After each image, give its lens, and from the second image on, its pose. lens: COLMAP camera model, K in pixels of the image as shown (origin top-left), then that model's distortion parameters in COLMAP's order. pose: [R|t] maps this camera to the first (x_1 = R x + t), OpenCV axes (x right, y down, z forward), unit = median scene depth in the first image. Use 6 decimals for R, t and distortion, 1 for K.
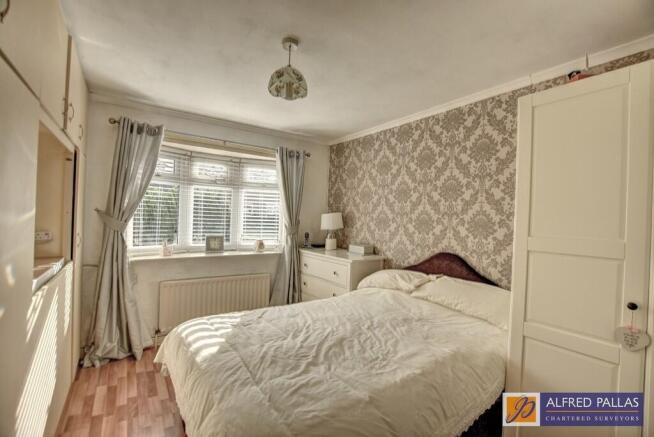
lens RADIAL K [[291.8, 0, 329.2], [0, 291.8, 222.2], [0, 0, 1]] dist [-0.000717, 0.000054]
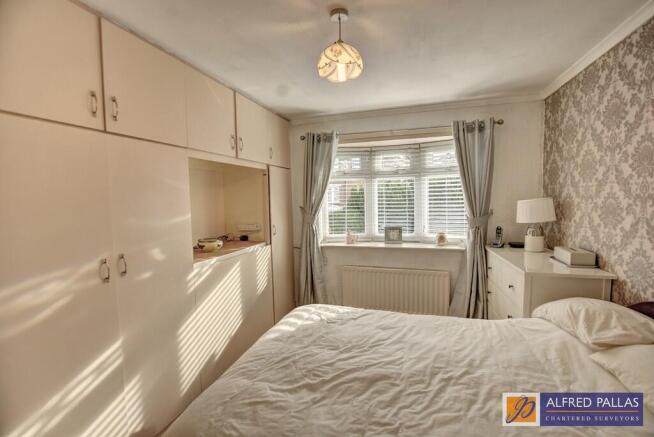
lens RADIAL K [[290.9, 0, 327.0], [0, 290.9, 218.5], [0, 0, 1]] dist [-0.038874, 0.015671]
pose [[0.616572, 0.009101, -0.787246, 0.277045], [0.022701, 0.999312, 0.029332, -0.018063], [0.786971, -0.035956, 0.615941, 0.226741]]
